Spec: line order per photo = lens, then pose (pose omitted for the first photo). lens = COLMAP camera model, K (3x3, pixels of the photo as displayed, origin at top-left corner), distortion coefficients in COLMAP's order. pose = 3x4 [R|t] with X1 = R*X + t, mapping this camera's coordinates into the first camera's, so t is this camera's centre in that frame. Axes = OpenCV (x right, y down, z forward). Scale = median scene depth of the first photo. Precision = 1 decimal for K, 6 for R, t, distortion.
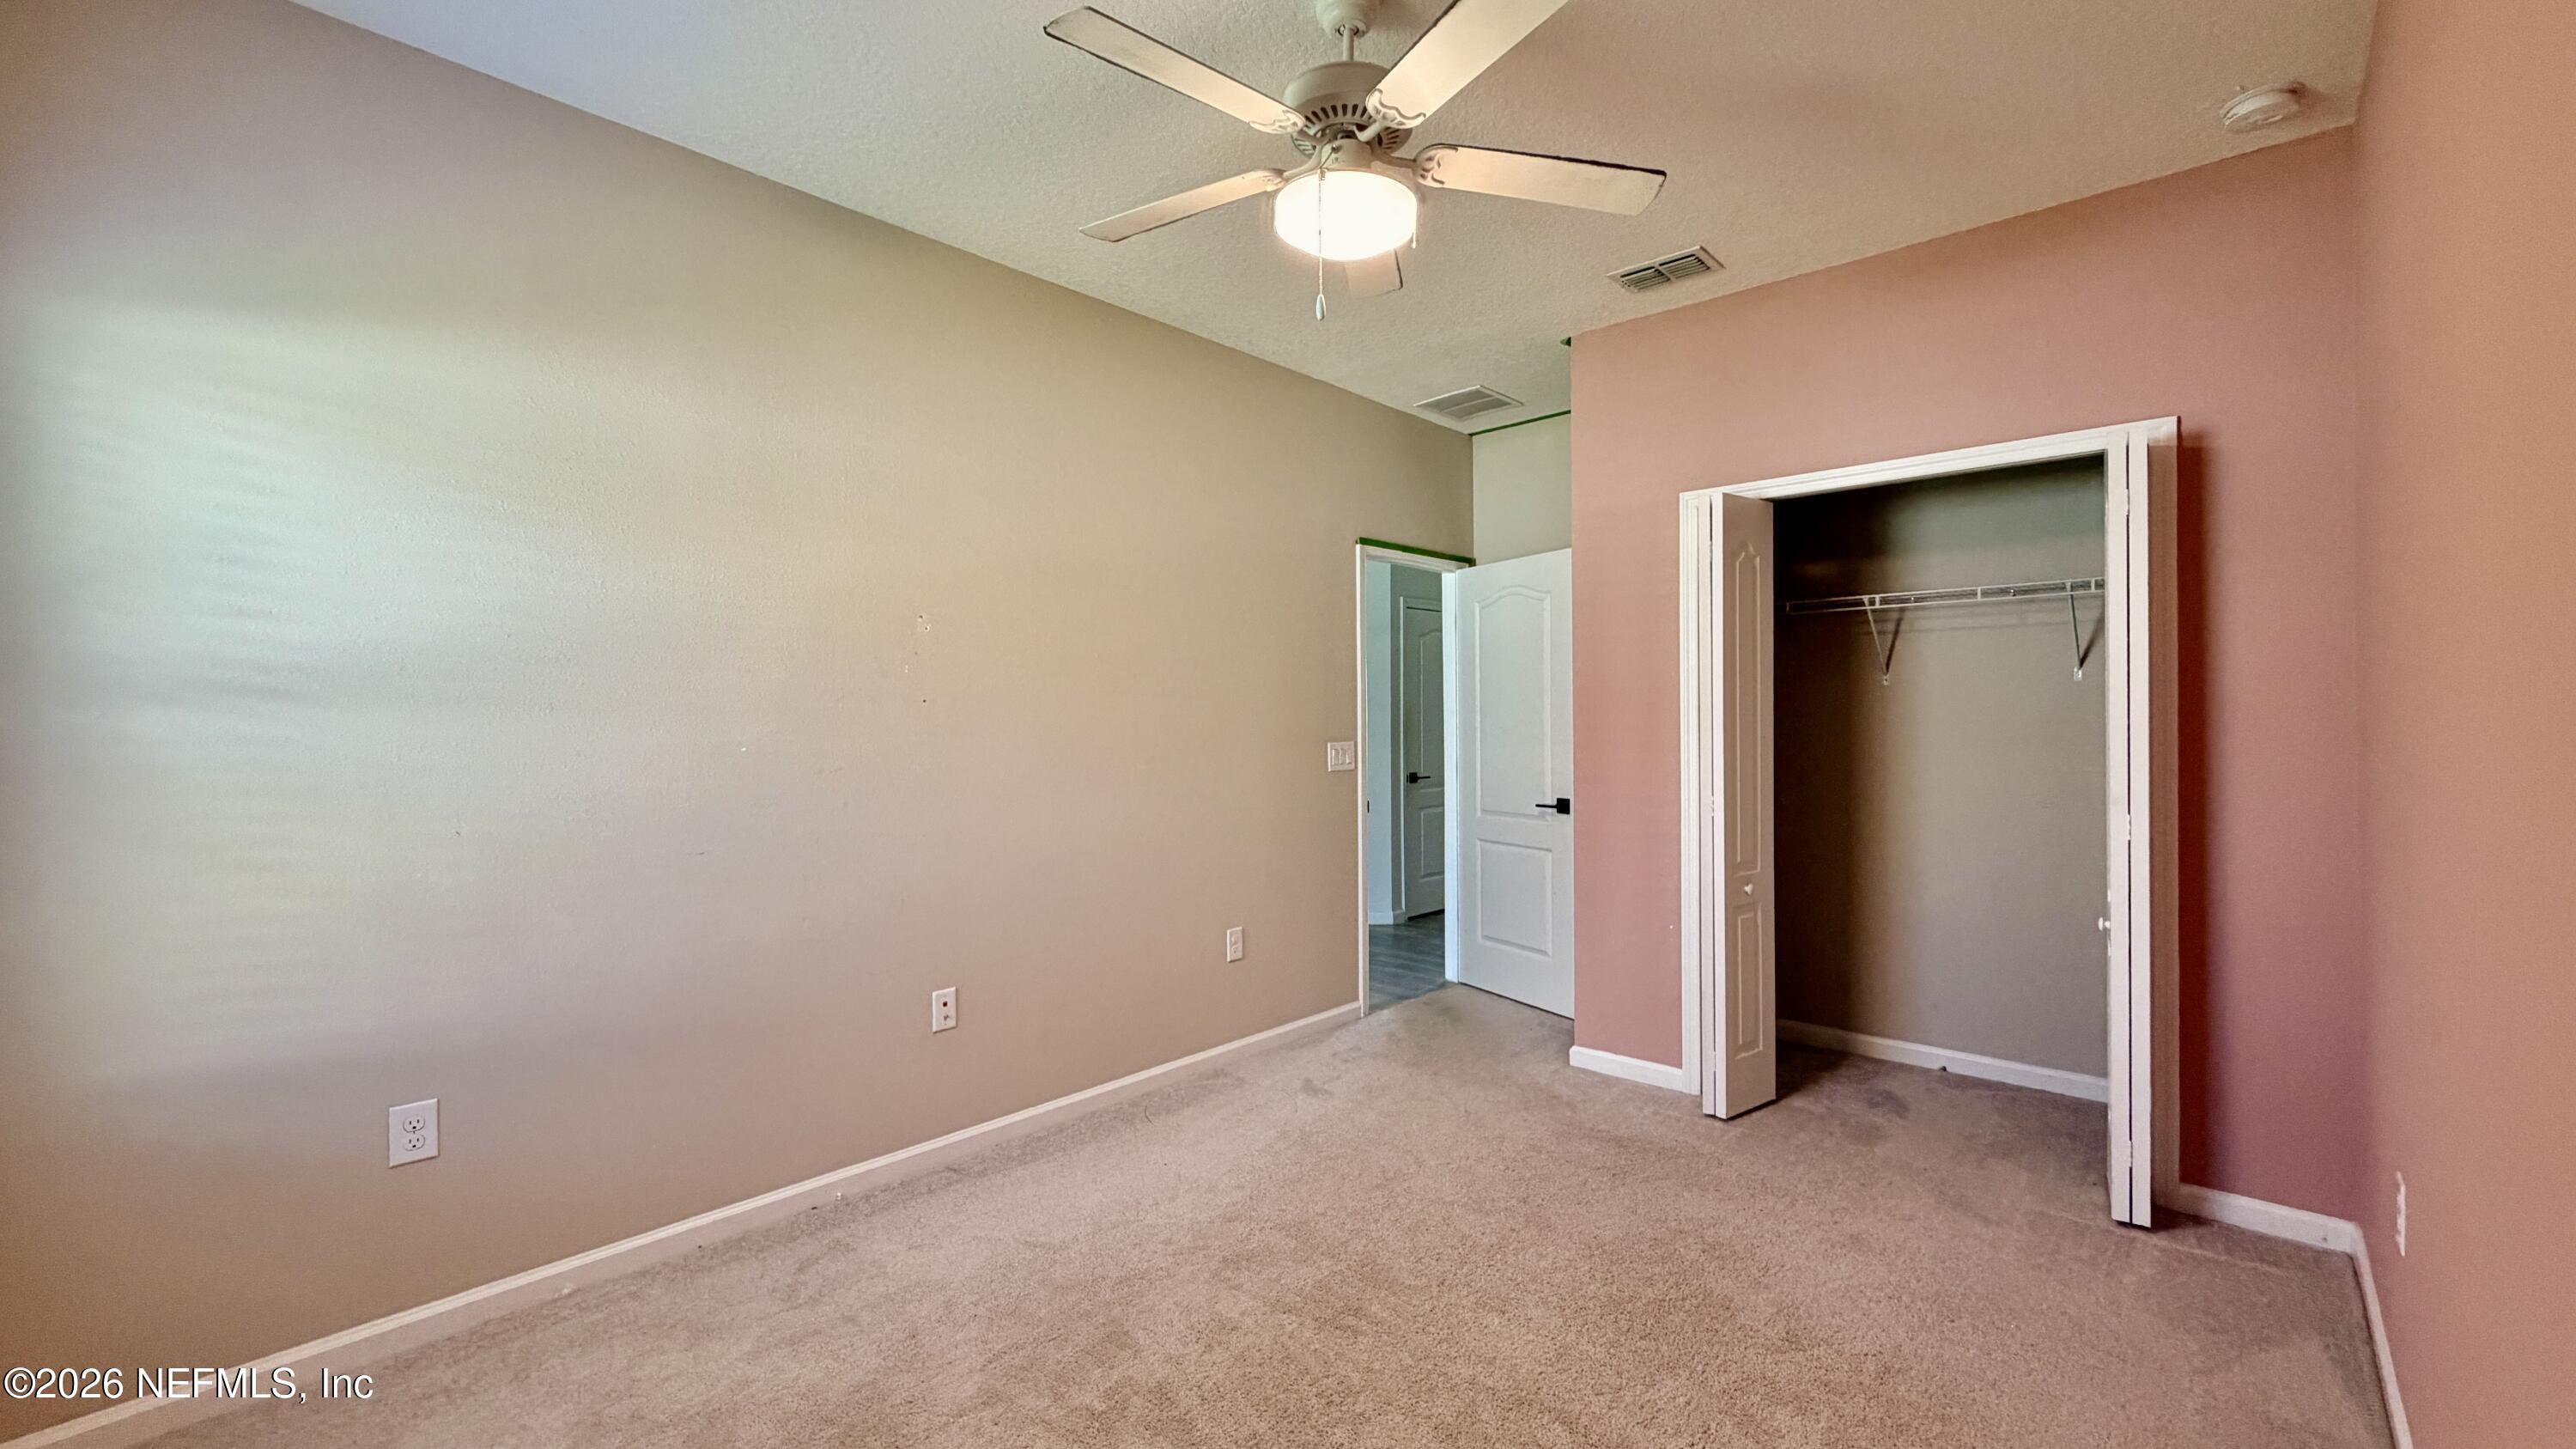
lens RADIAL K [[1025.1, 0, 1278.6], [0, 1025.1, 723.0], [0, 0, 1]] dist [-0.005003, -0.000193]
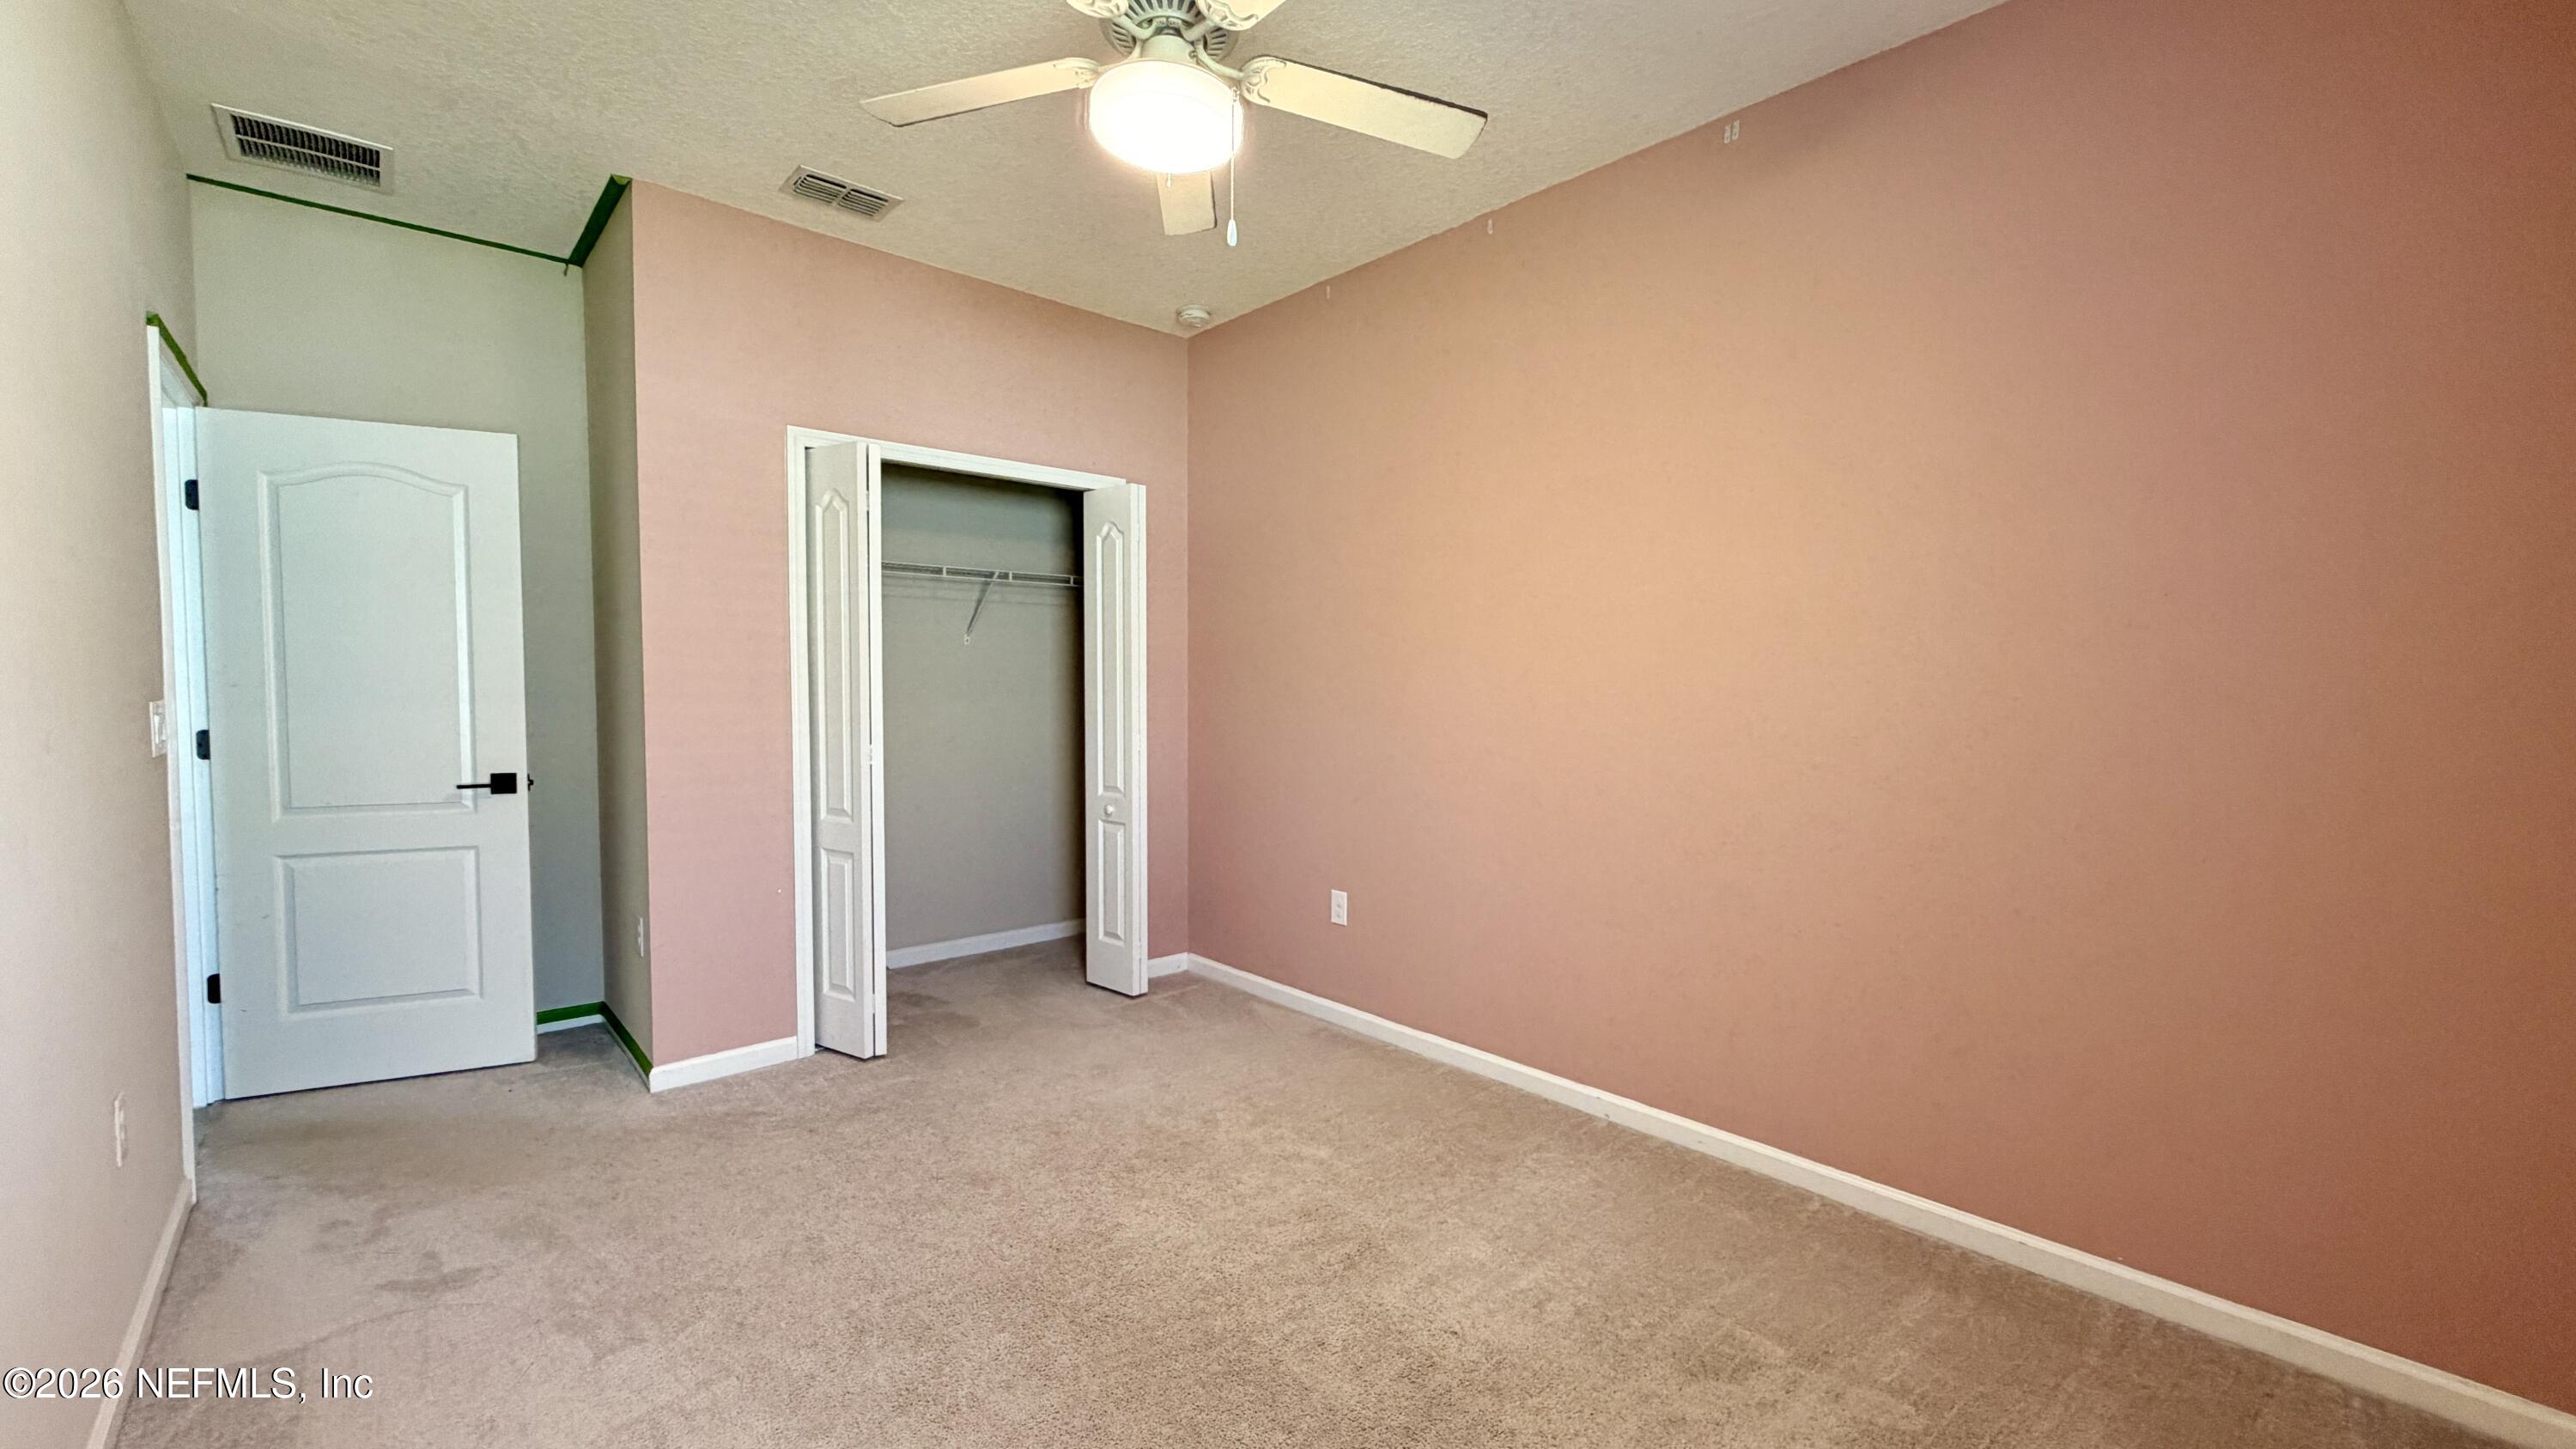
lens RADIAL K [[1025.1, 0, 1278.6], [0, 1025.1, 723.0], [0, 0, 1]] dist [-0.005003, -0.000193]
pose [[0.081580, -0.031225, 0.996178, -0.507502], [-0.000975, 0.999506, 0.031409, 0.017440], [-0.996666, -0.003533, 0.081509, 0.478844]]
